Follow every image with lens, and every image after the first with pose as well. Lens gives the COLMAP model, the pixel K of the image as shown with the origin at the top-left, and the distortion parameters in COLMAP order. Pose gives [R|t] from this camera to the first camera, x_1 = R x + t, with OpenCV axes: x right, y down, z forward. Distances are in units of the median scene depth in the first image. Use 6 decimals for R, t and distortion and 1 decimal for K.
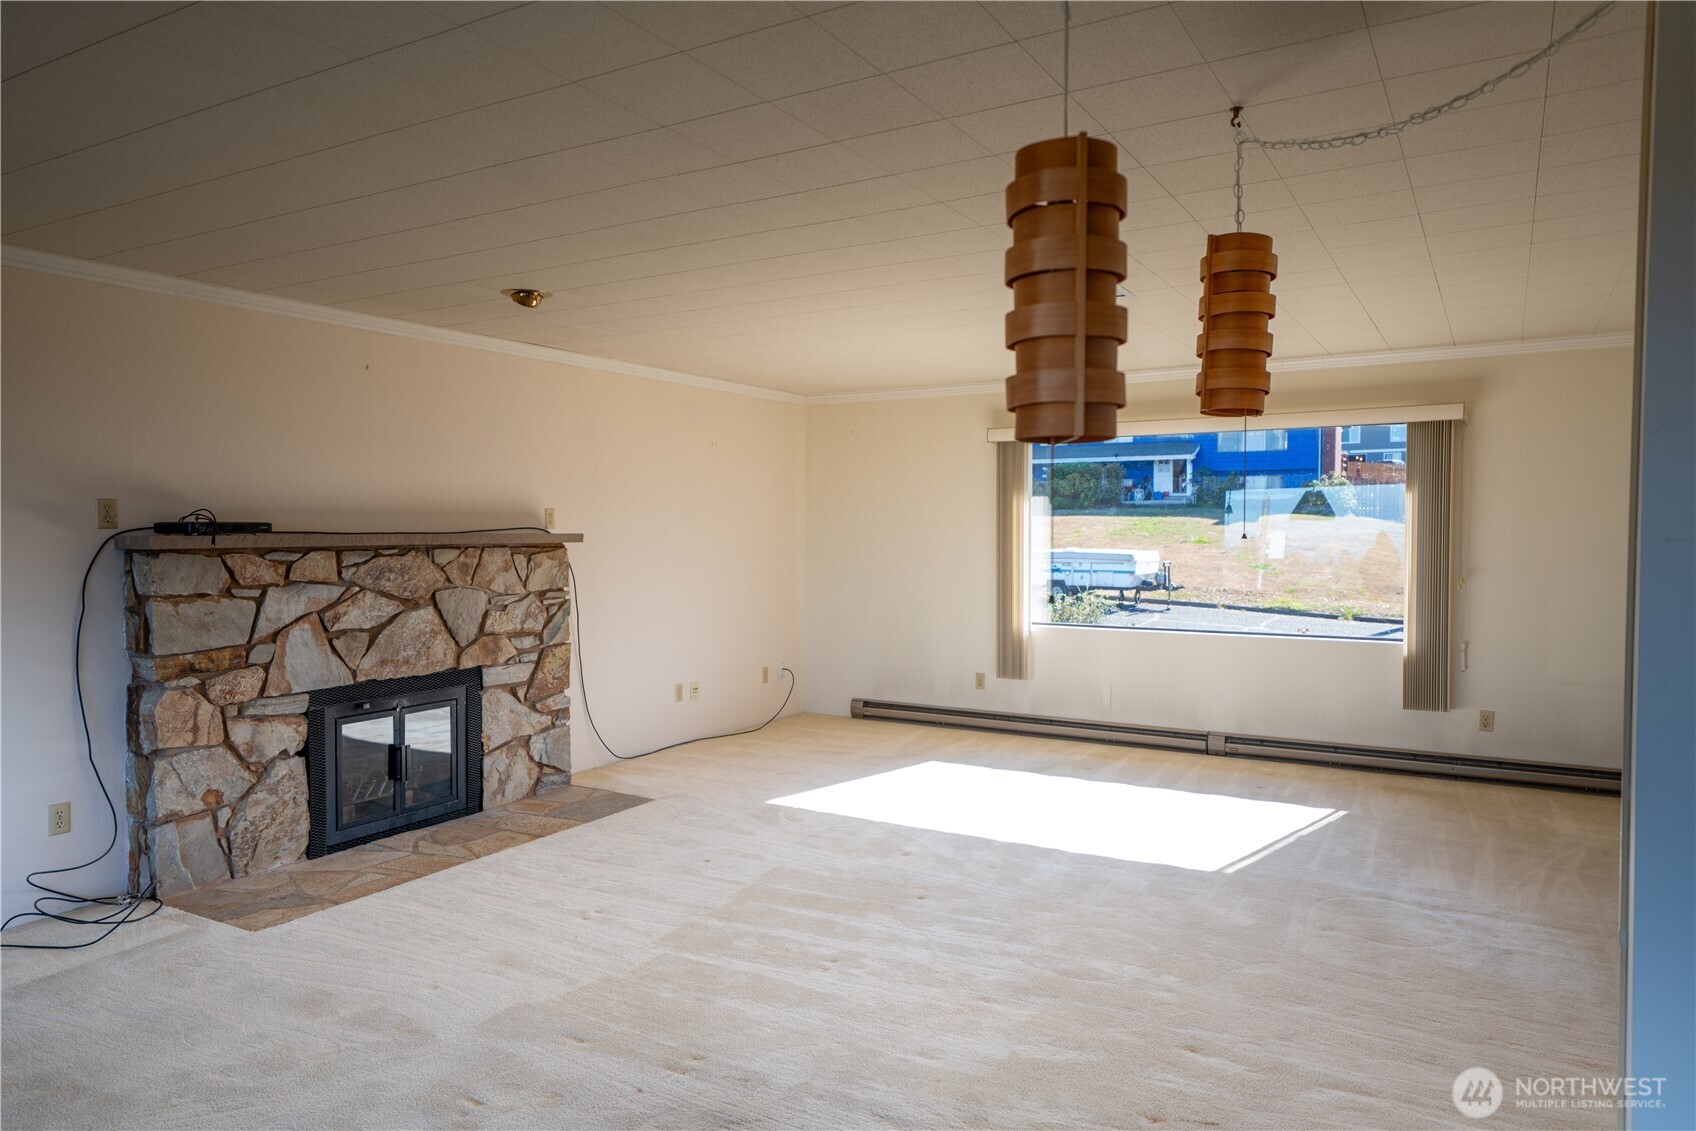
lens RADIAL K [[1126.1, 0, 853.7], [0, 1126.1, 574.7], [0, 0, 1]] dist [0.034368, 0.004767]
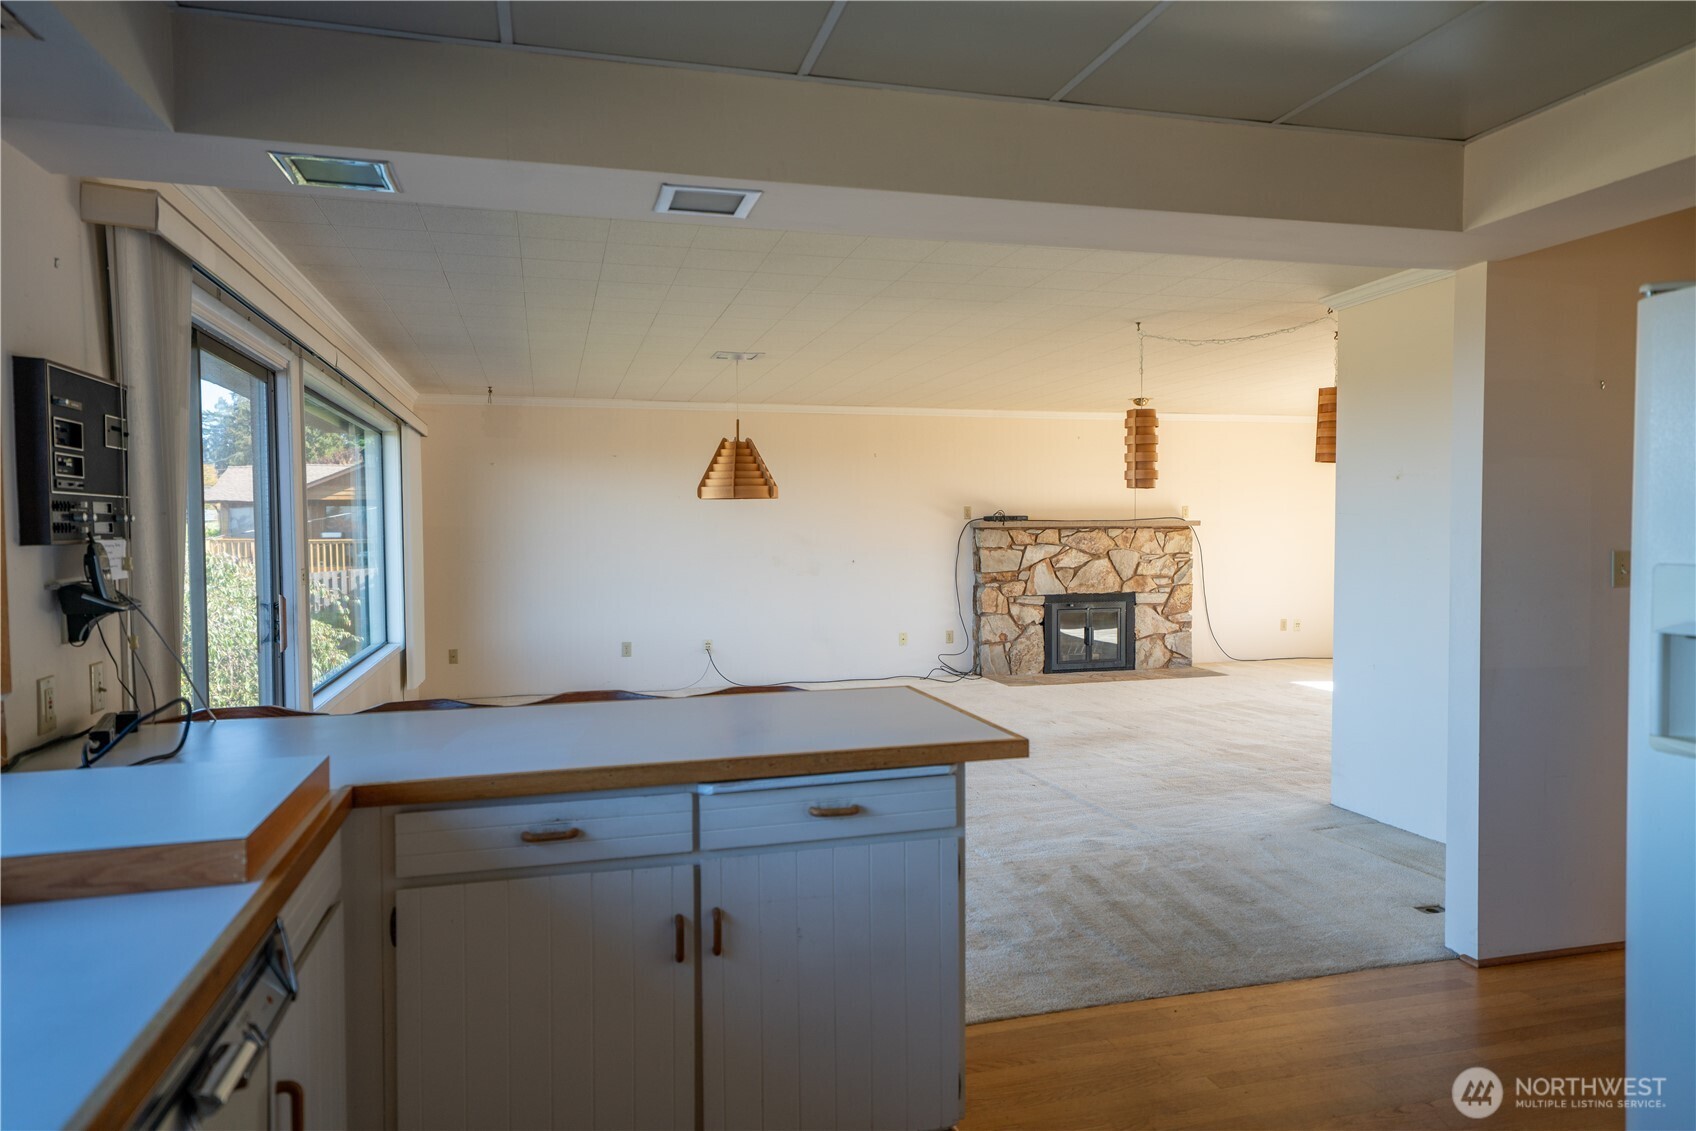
lens RADIAL K [[1087.4, 0, 848.1], [0, 1087.4, 567.8], [0, 0, 1]] dist [0.000199, -0.000004]
pose [[0.740998, 0.018108, -0.671264, 0.602649], [-0.019288, 0.999798, 0.005680, 0.046318], [0.671231, 0.008738, 0.741197, -0.744316]]
